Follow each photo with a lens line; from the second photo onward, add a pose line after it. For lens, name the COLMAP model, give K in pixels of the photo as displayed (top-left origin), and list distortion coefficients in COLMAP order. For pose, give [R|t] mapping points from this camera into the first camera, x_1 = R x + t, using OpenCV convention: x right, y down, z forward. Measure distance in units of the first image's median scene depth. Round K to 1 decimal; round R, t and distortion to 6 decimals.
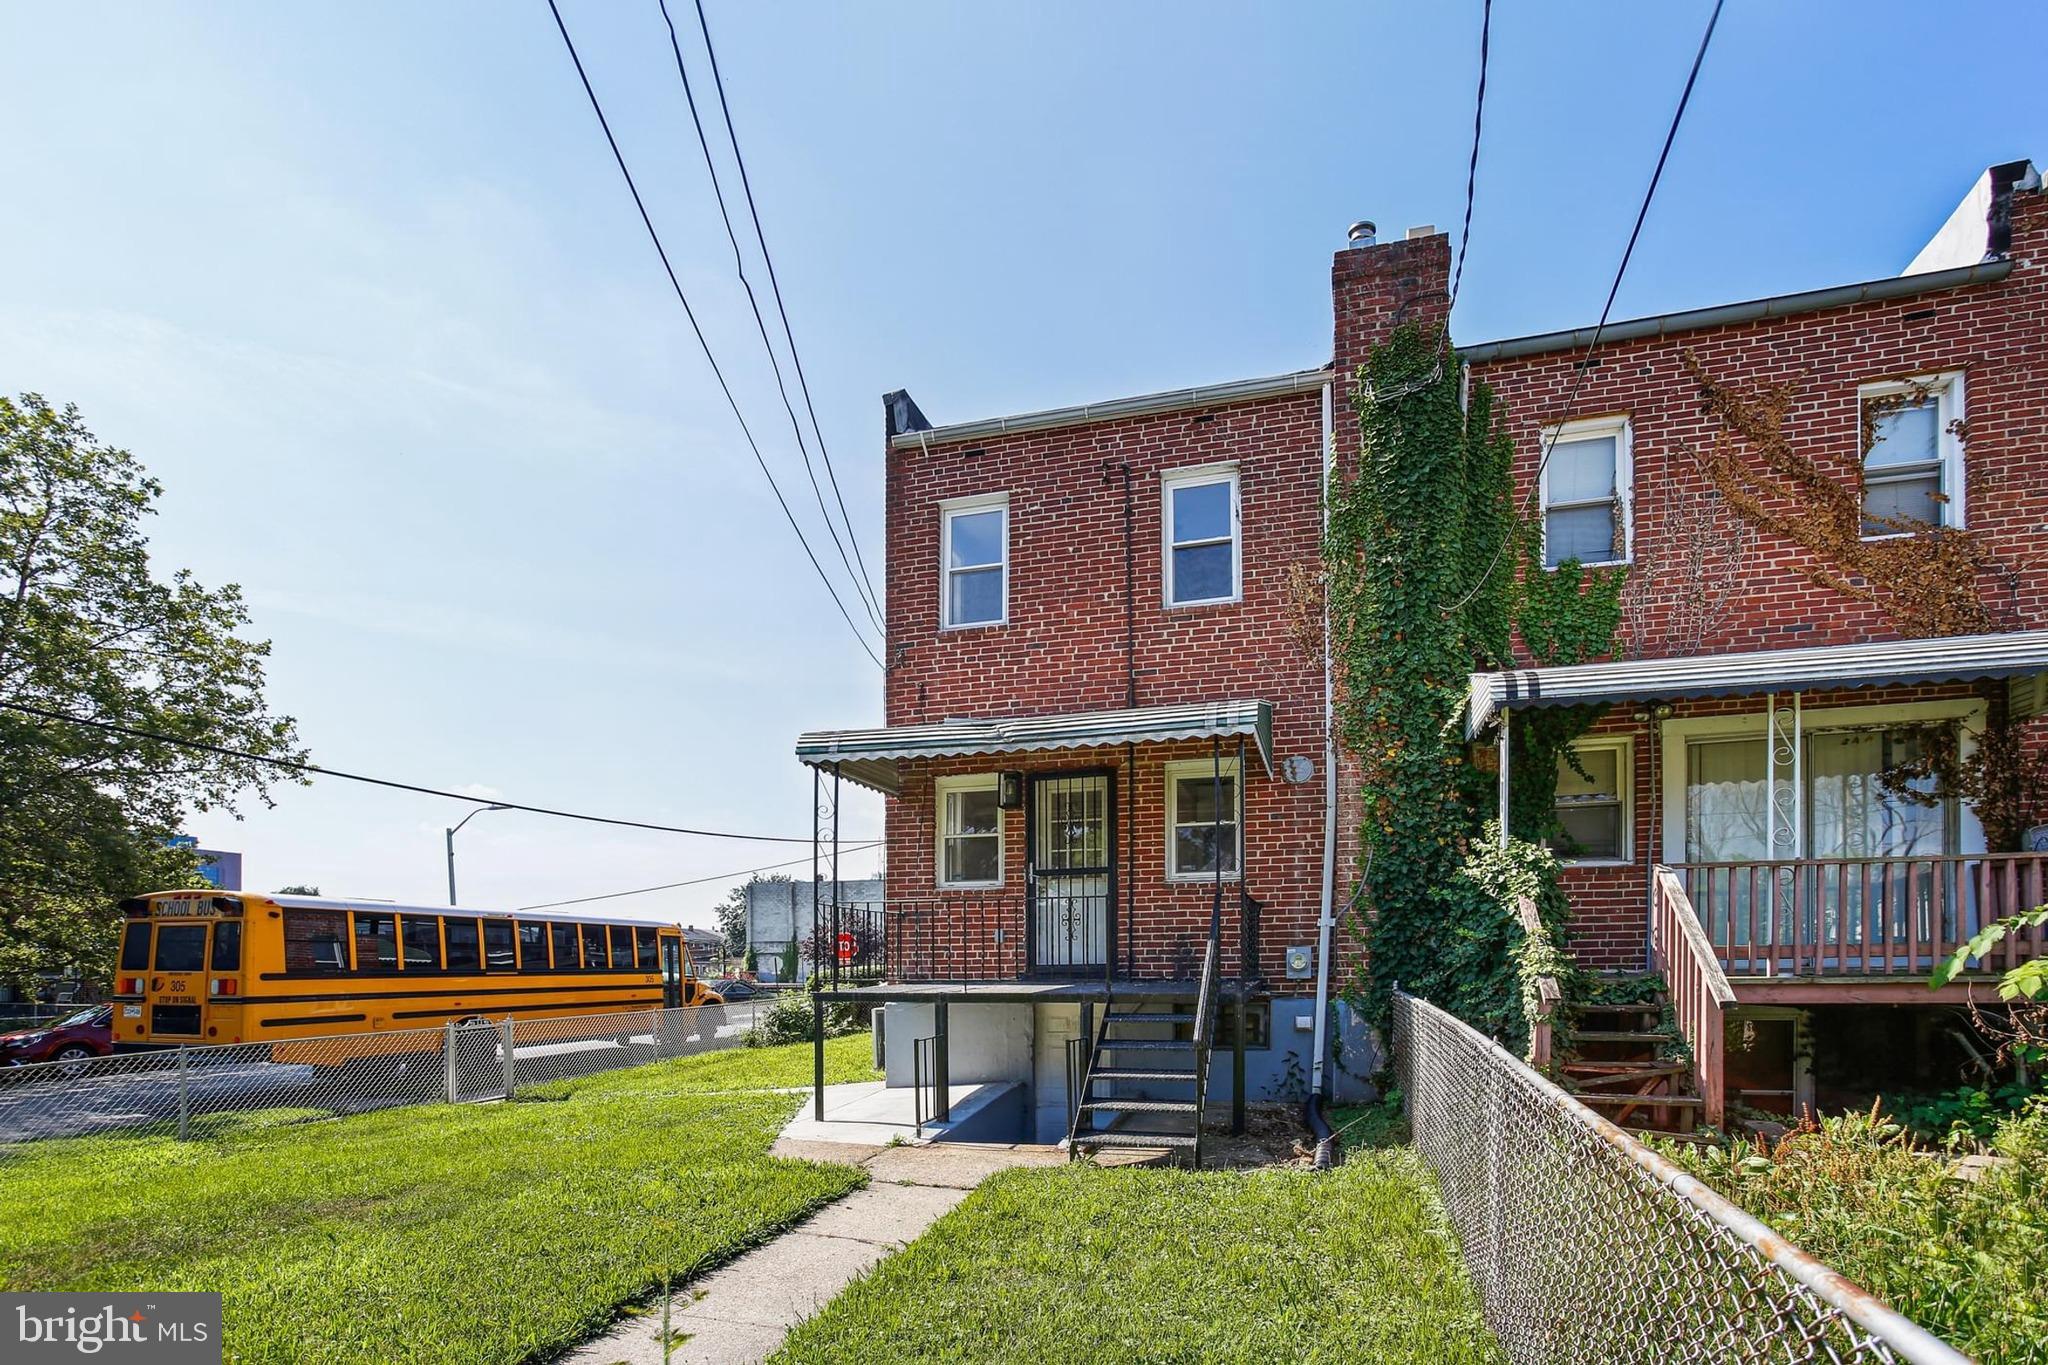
lens RADIAL K [[988.1, 0, 1029.9], [0, 988.1, 781.3], [0, 0, 1]] dist [-0.029033, 0.017964]
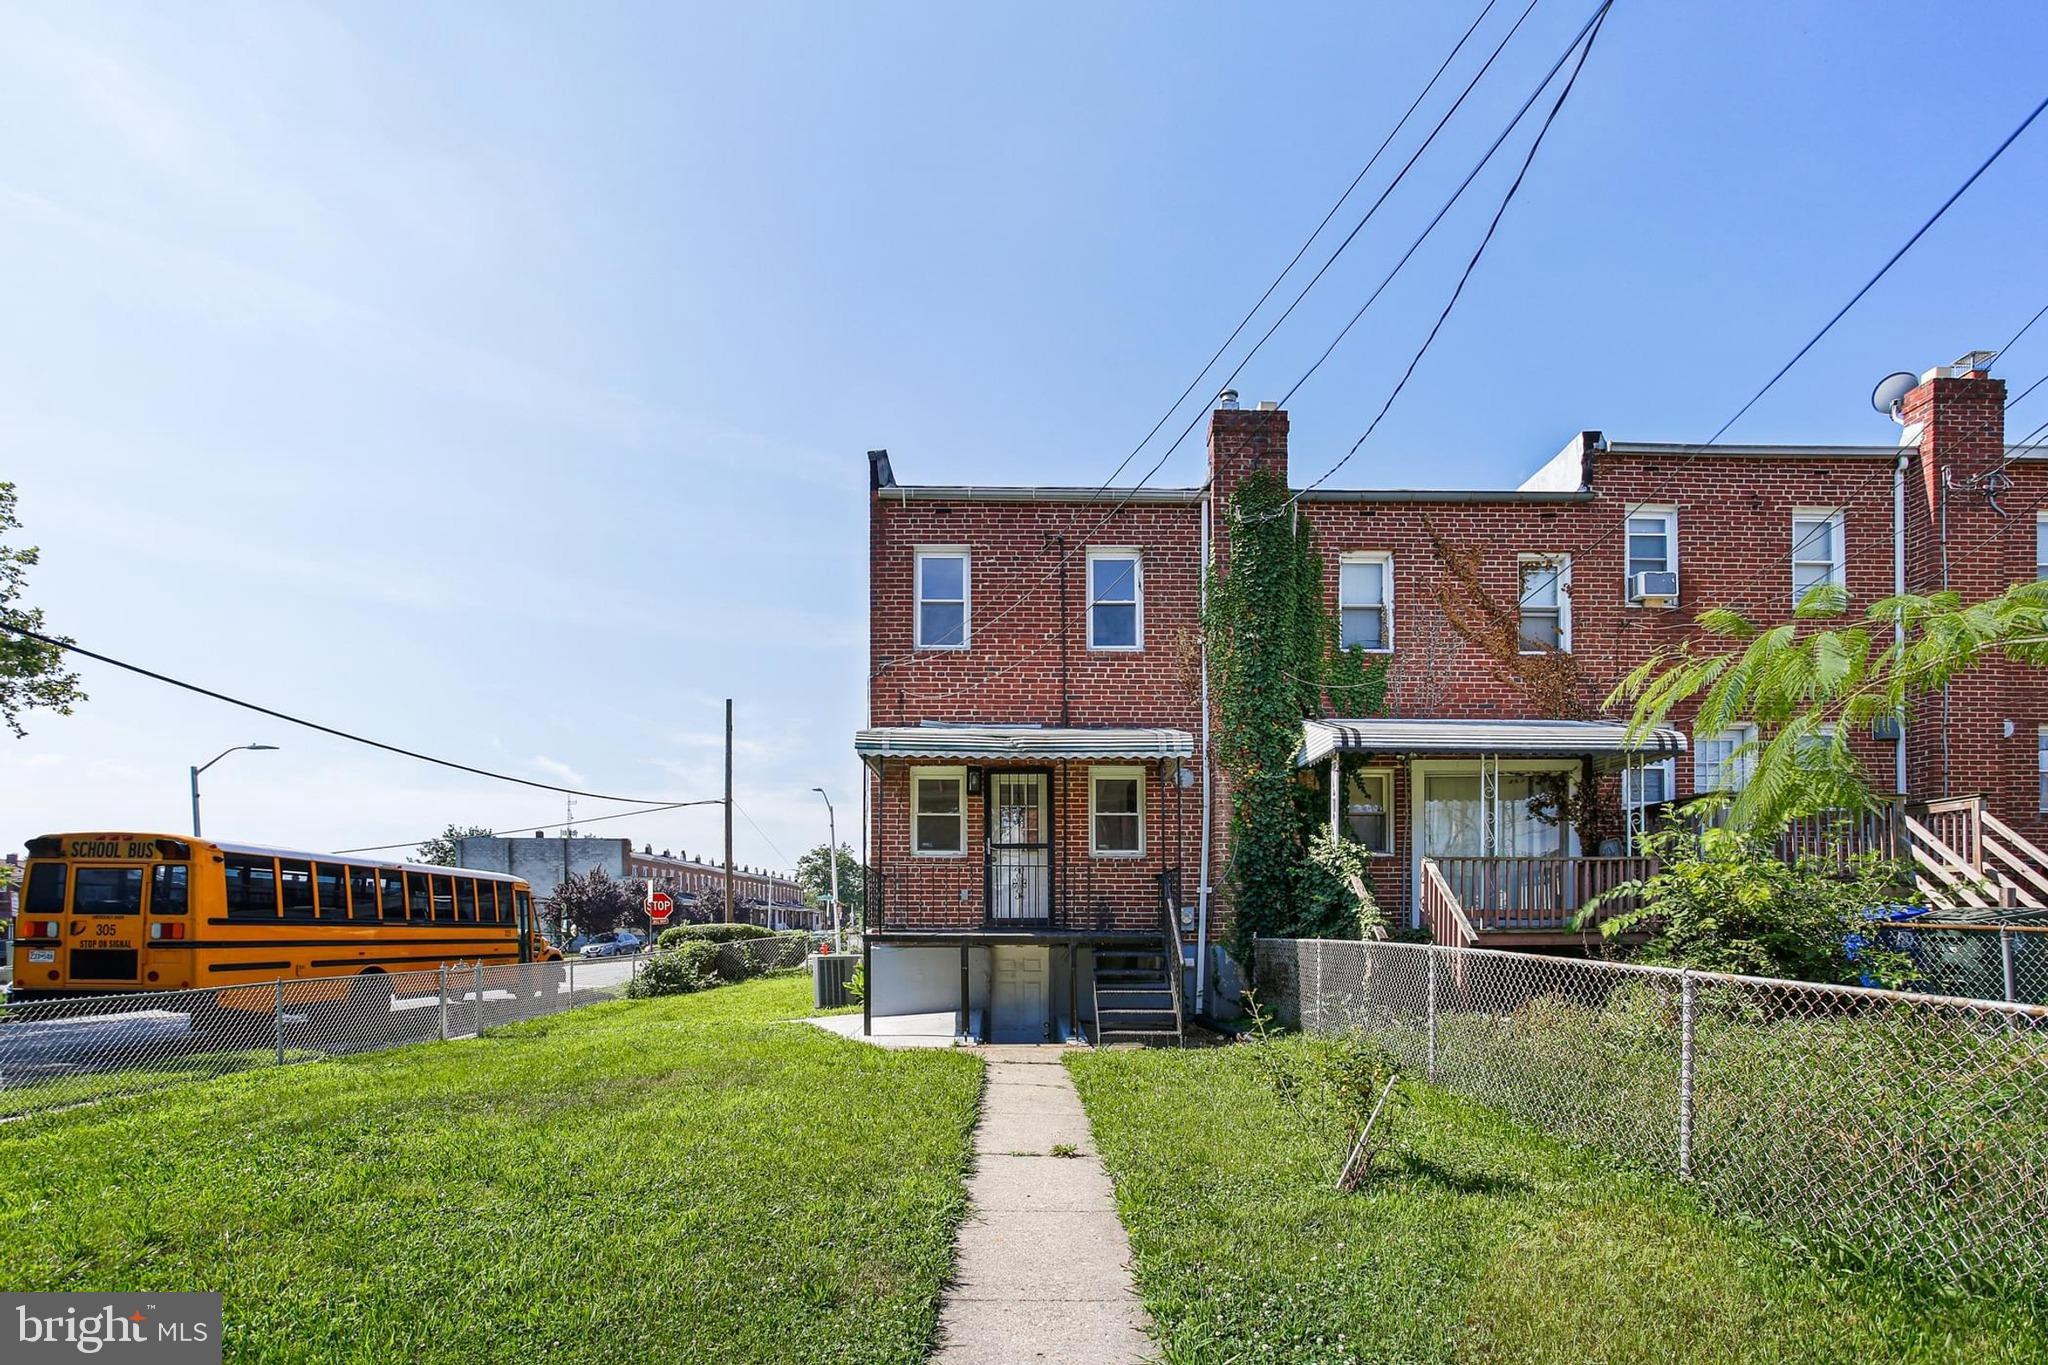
lens RADIAL K [[997.4, 0, 1008.1], [0, 997.4, 672.4], [0, 0, 1]] dist [-0.020034, 0.017803]
pose [[0.953676, 0.087472, 0.287836, -0.371077], [-0.064790, 0.994062, -0.087424, -0.021011], [-0.293774, 0.064725, 0.953681, -0.267486]]
